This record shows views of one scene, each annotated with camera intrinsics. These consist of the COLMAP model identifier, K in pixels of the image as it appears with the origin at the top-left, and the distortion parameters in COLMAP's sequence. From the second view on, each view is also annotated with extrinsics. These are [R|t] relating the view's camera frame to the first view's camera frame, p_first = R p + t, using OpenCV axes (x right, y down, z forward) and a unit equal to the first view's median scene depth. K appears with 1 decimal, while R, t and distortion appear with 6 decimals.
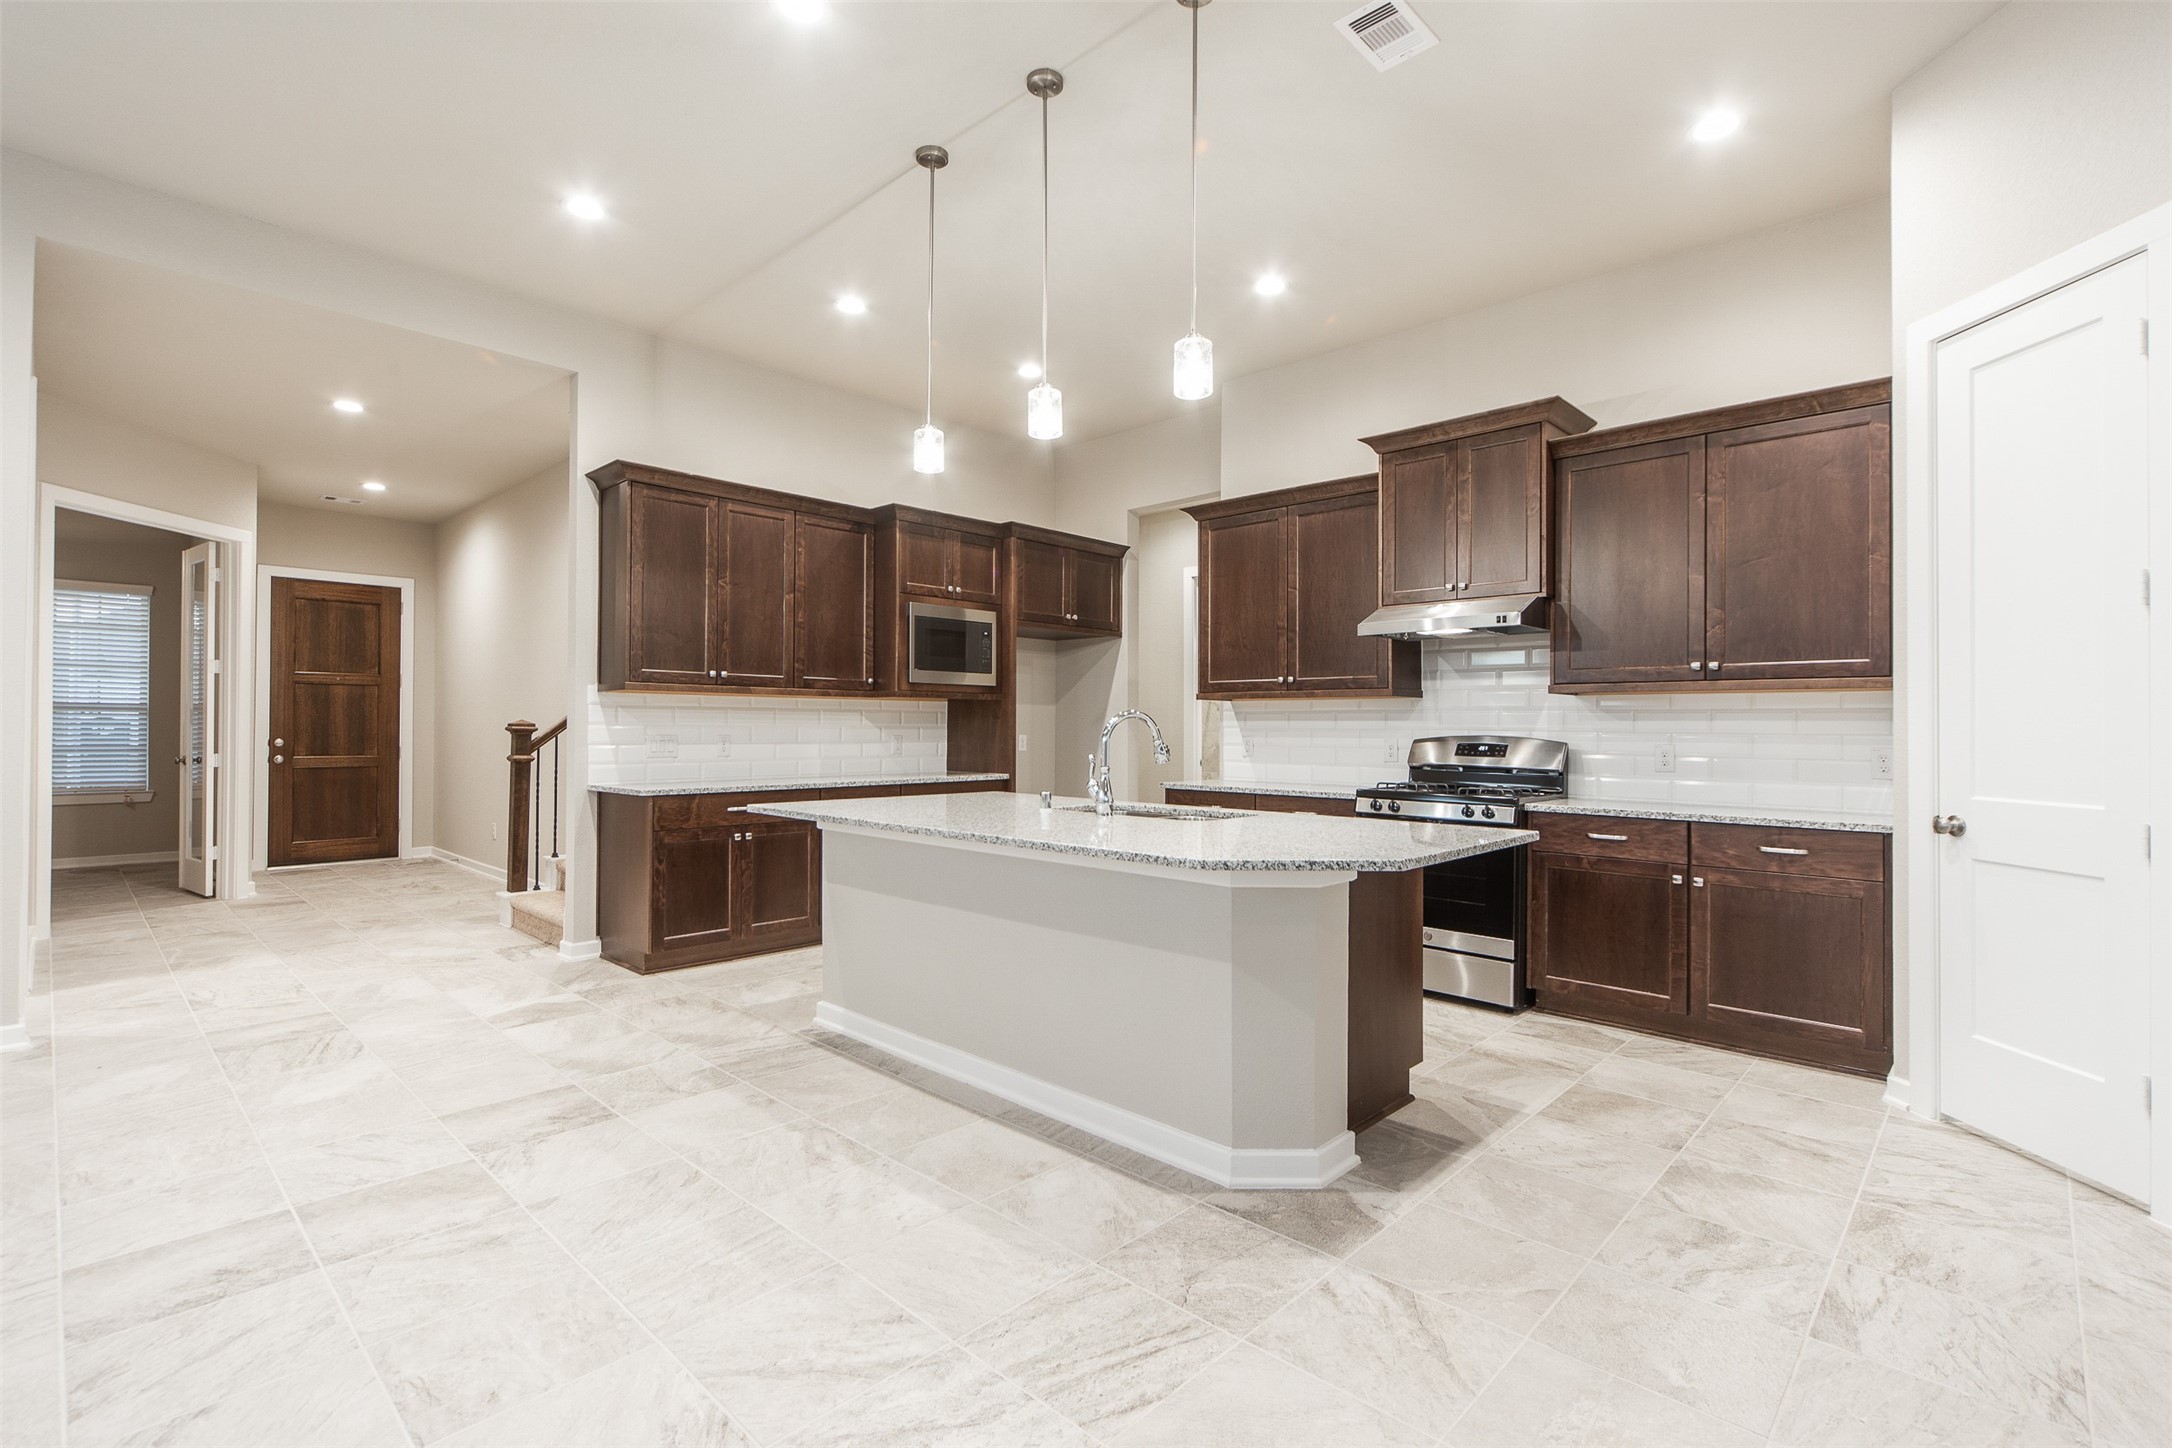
lens RADIAL K [[986.0, 0, 1081.9], [0, 986.0, 717.6], [0, 0, 1]] dist [-0.002519, 0.000010]
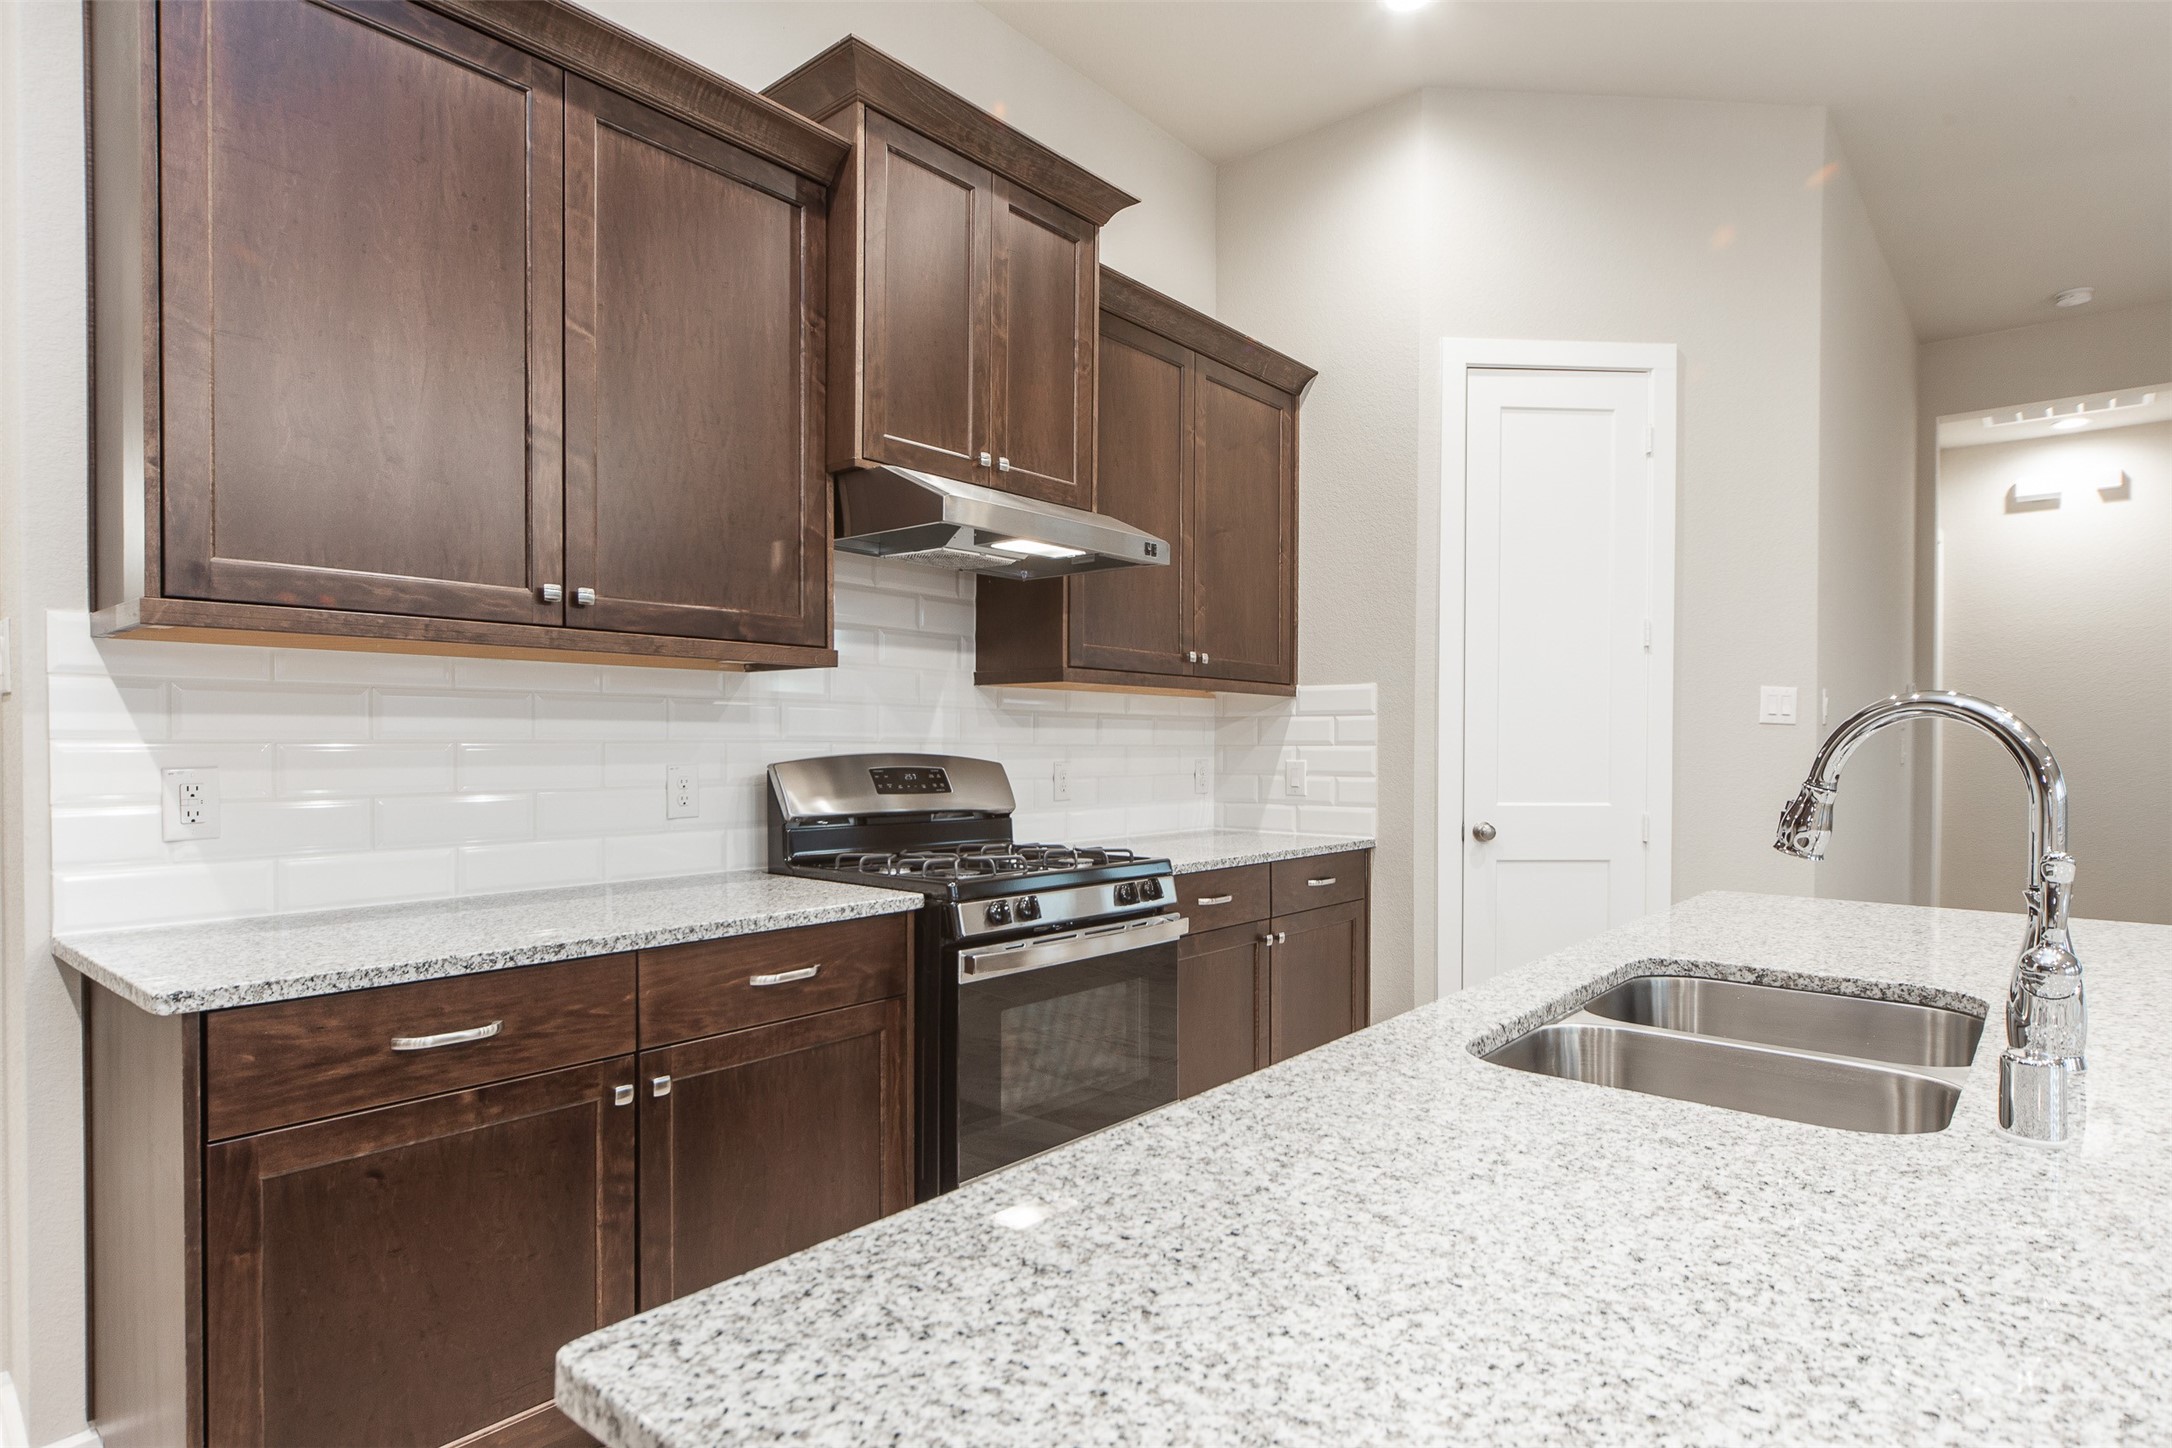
lens RADIAL K [[1150.1, 0, 1091.8], [0, 1150.1, 754.8], [0, 0, 1]] dist [0.000846, 0.000936]
pose [[-0.052752, -0.019323, 0.998421, -0.299895], [-0.016024, 0.999700, 0.018502, 0.008393], [-0.998479, -0.015023, -0.053046, 1.338943]]
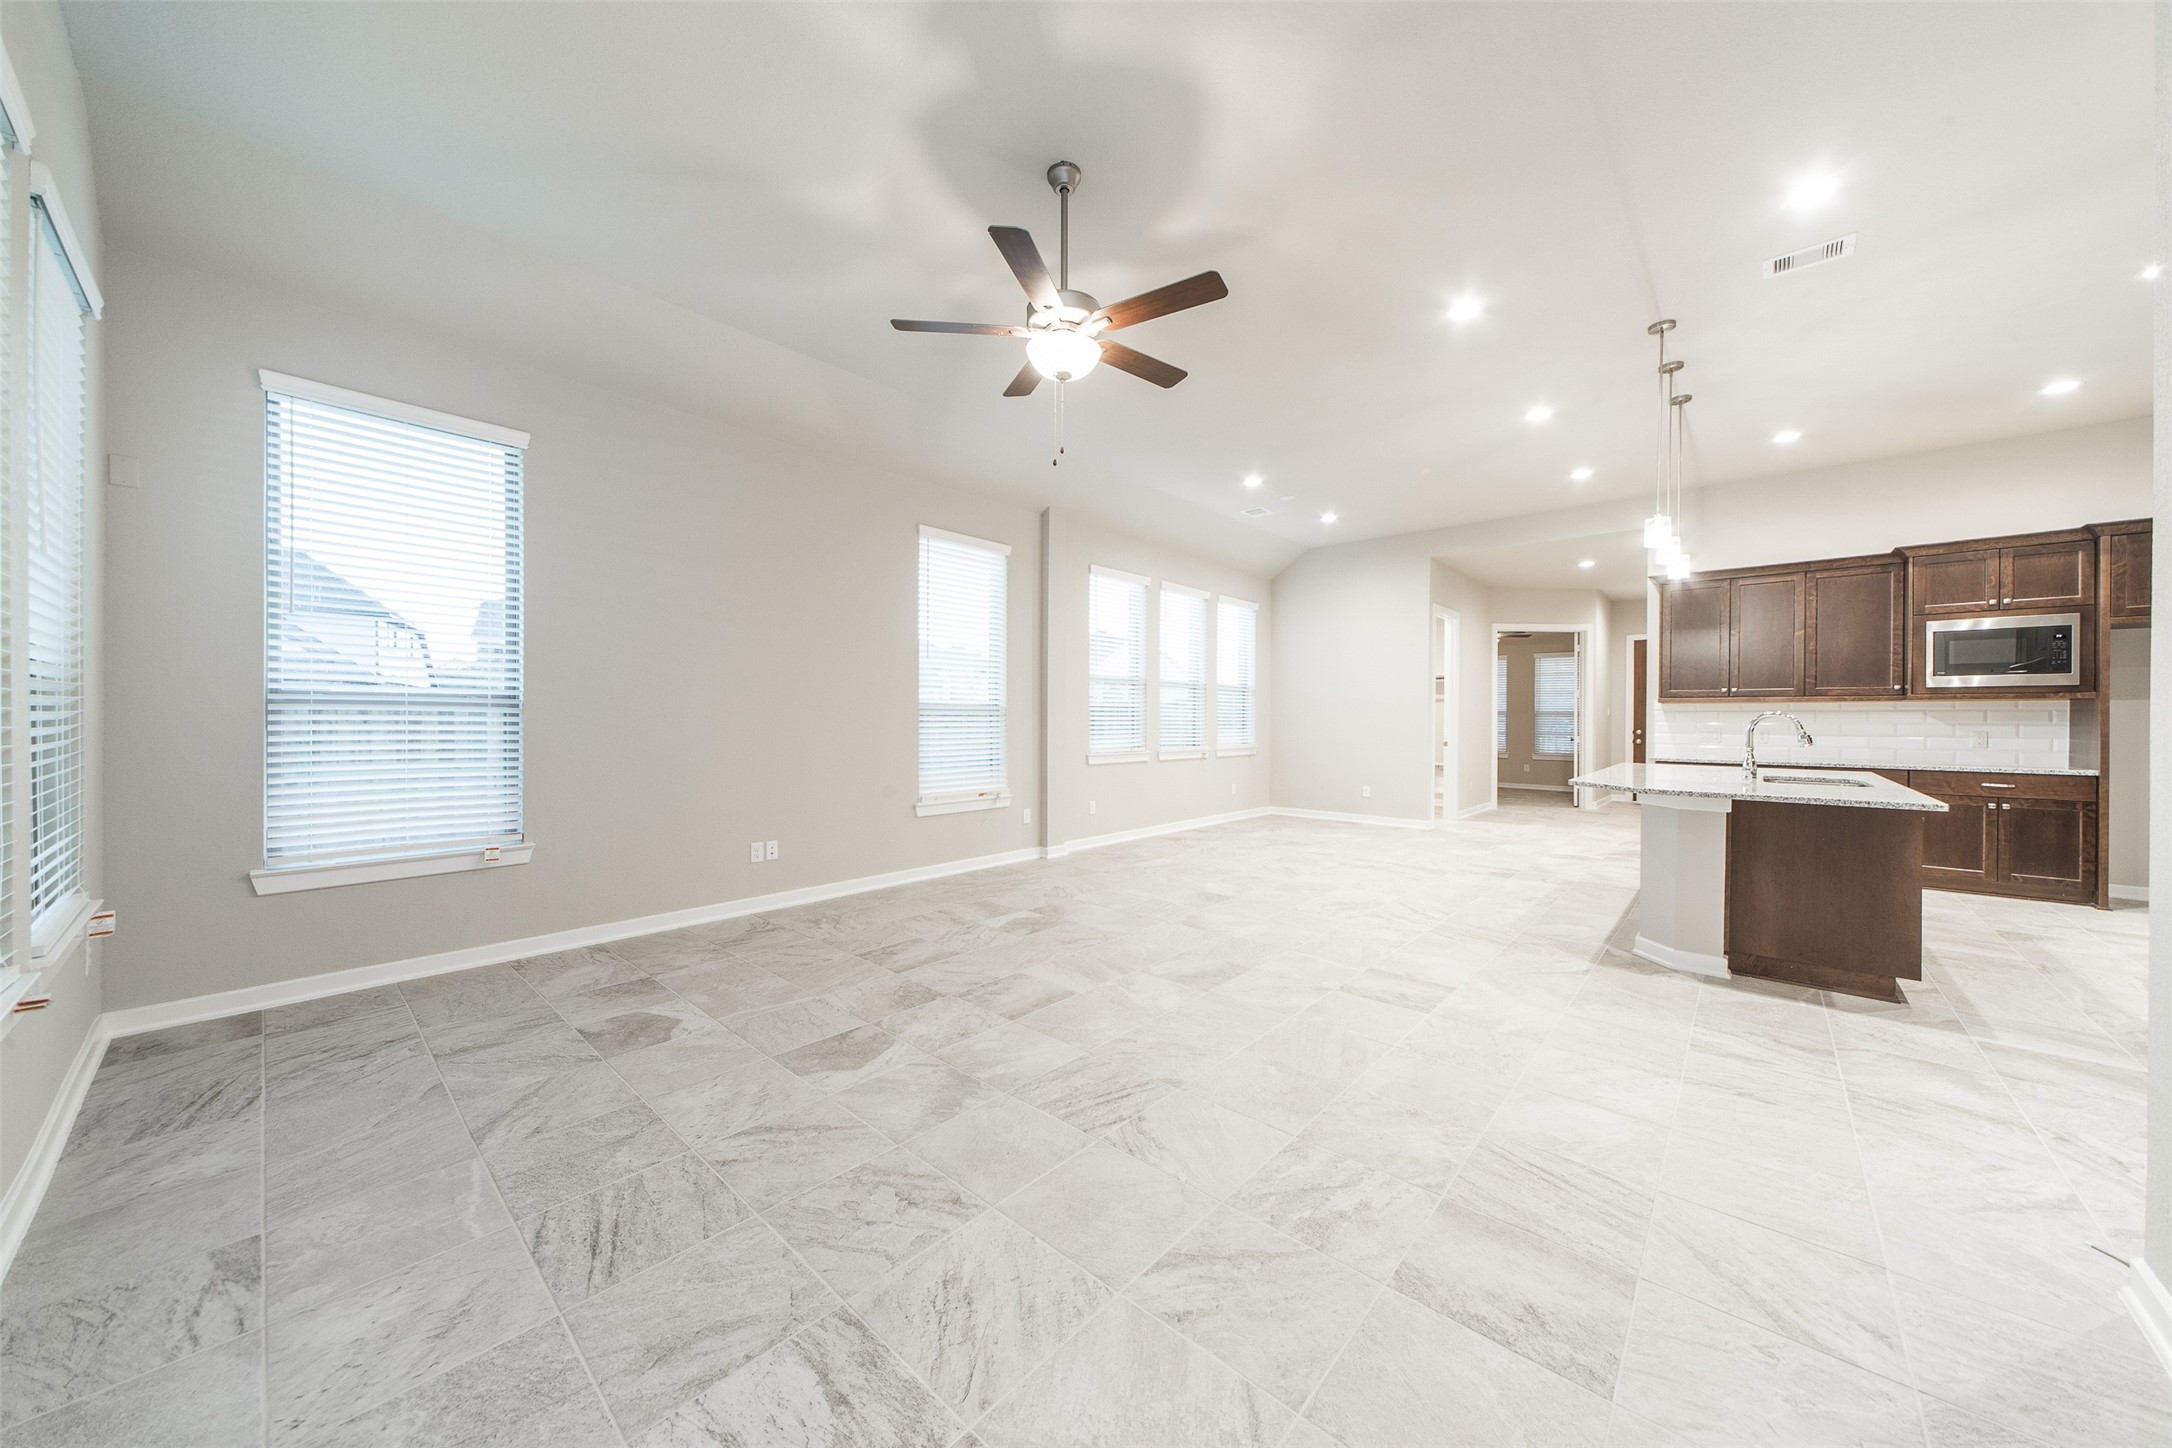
lens RADIAL K [[744.3, 0, 1076.8], [0, 744.3, 719.3], [0, 0, 1]] dist [0.000853, -0.000504]
pose [[0.021154, -0.006125, -0.999757, 1.254429], [0.006838, 0.999959, -0.005981, 0.003029], [0.999753, -0.006710, 0.021195, -0.121181]]
